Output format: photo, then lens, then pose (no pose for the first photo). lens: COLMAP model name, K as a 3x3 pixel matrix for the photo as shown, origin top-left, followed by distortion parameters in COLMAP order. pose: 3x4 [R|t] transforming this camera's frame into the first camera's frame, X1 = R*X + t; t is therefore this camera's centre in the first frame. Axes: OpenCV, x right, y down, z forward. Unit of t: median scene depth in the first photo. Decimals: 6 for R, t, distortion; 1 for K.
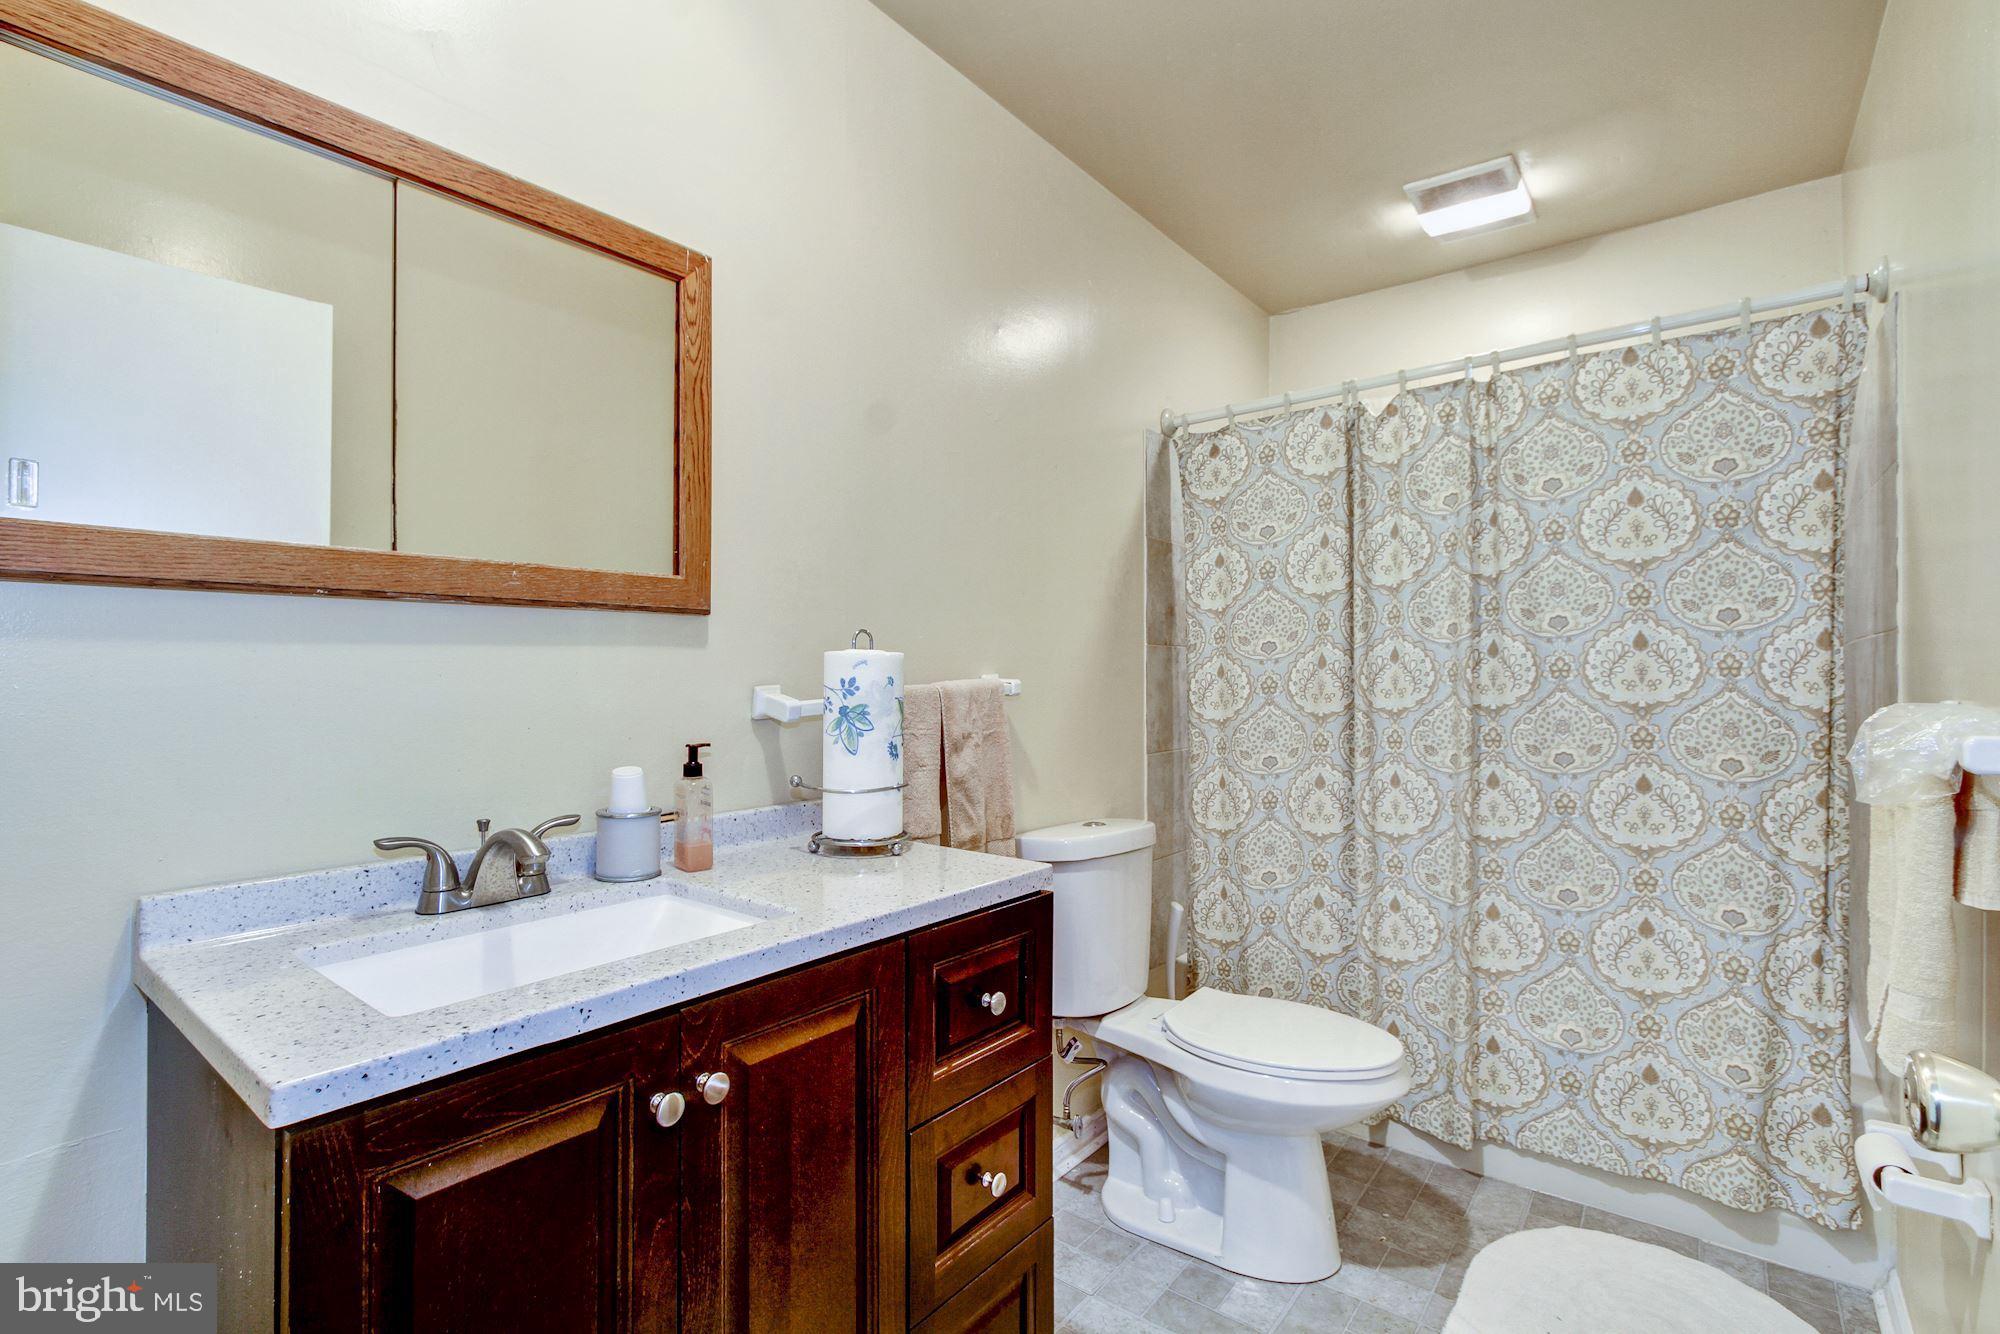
lens RADIAL K [[918.7, 0, 993.9], [0, 918.7, 669.4], [0, 0, 1]] dist [-0.003471, 0.000921]
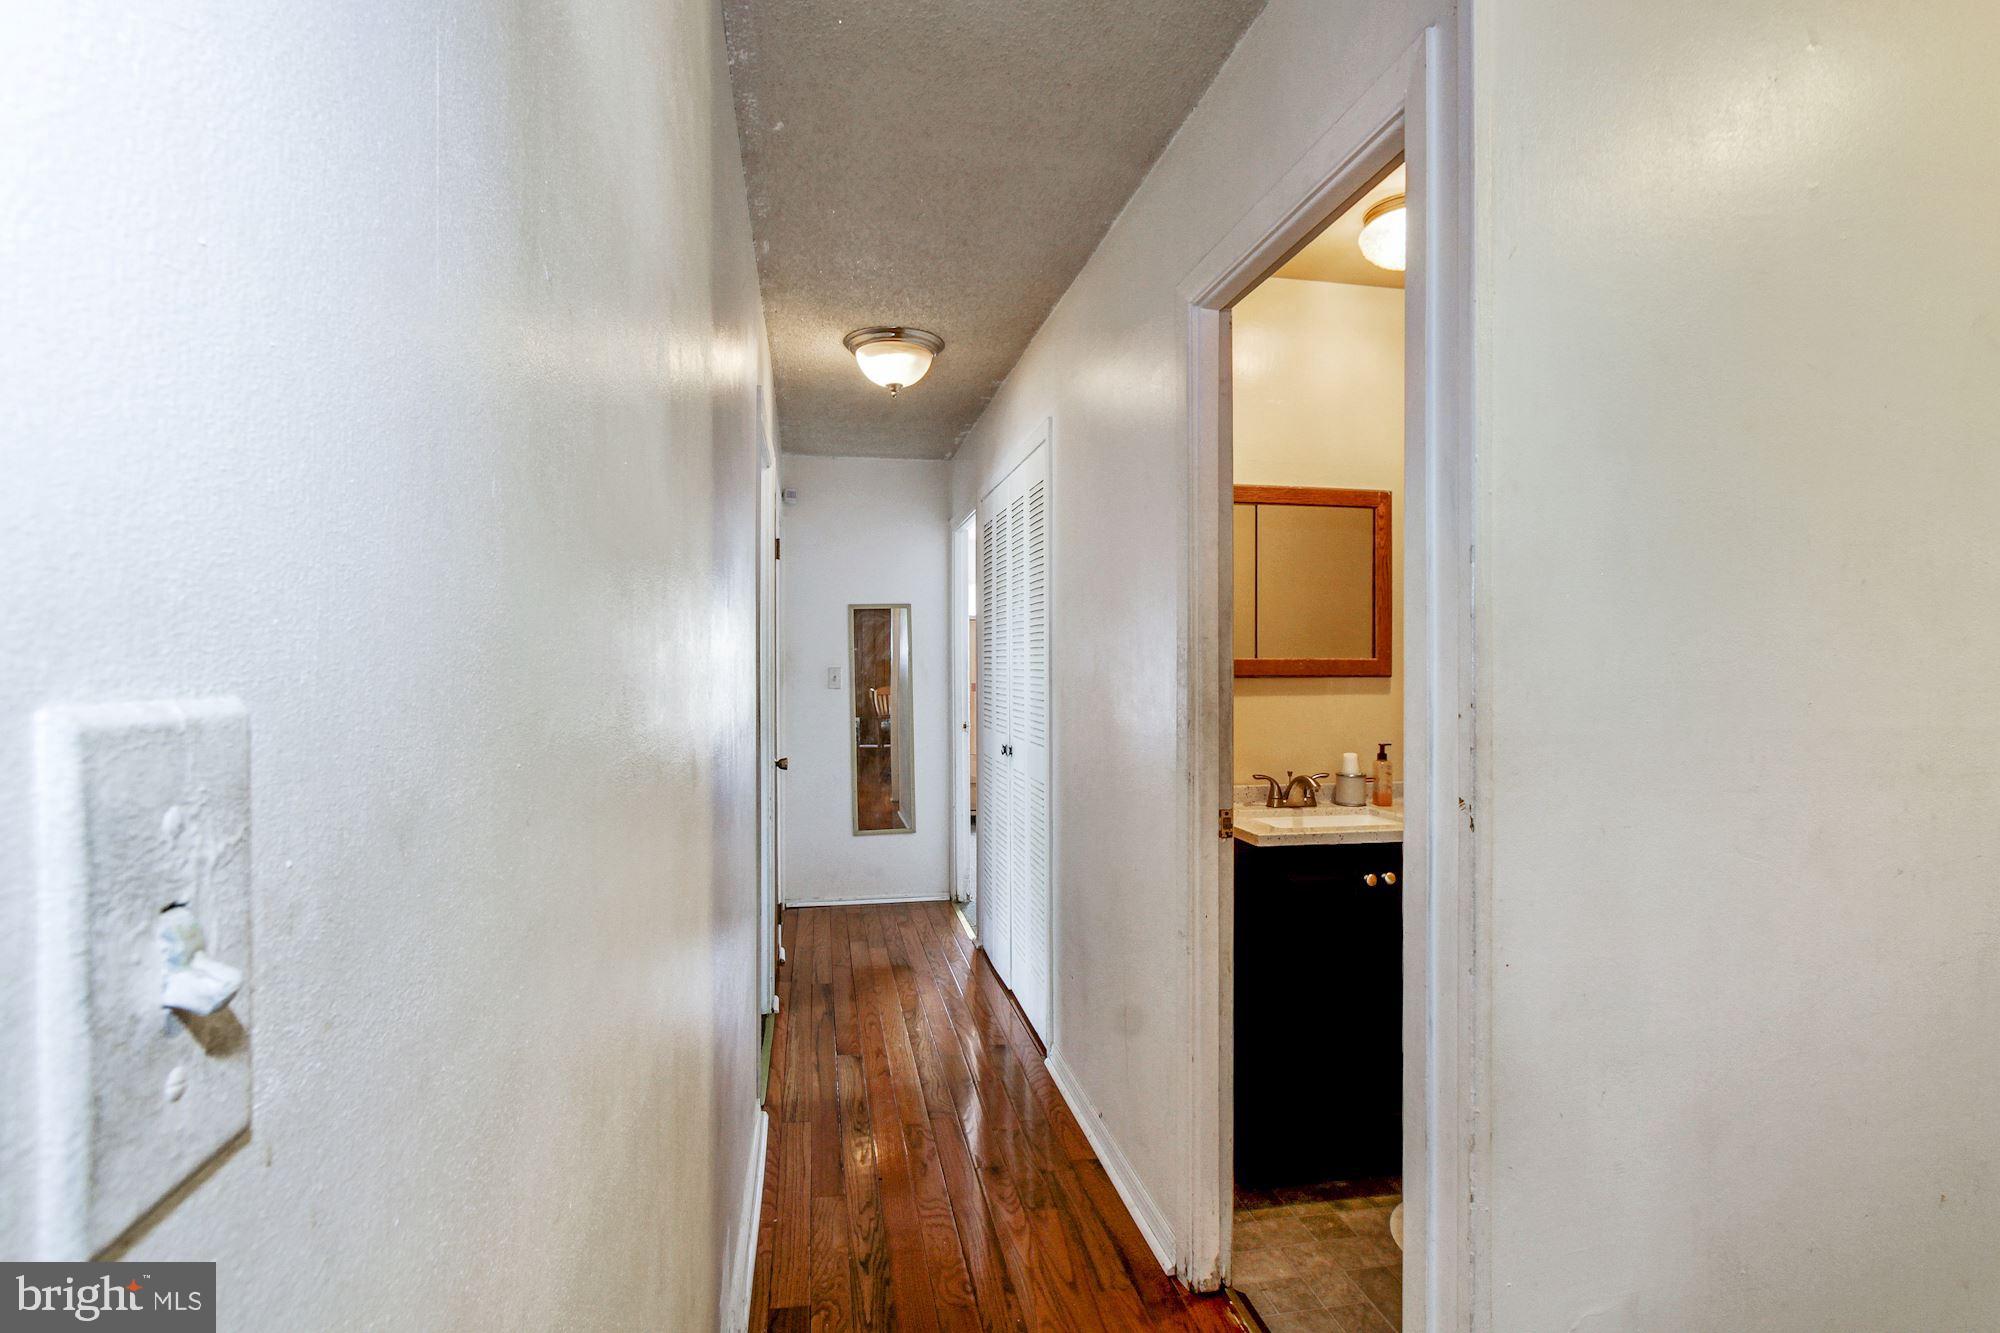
lens RADIAL K [[918.7, 0, 998.7], [0, 918.7, 674.1], [0, 0, 1]] dist [-0.003471, 0.000921]
pose [[0.753423, 0.001751, -0.657534, 0.370892], [0.002475, 0.999982, 0.005499, -0.086376], [0.657531, -0.005770, 0.753405, -1.092672]]
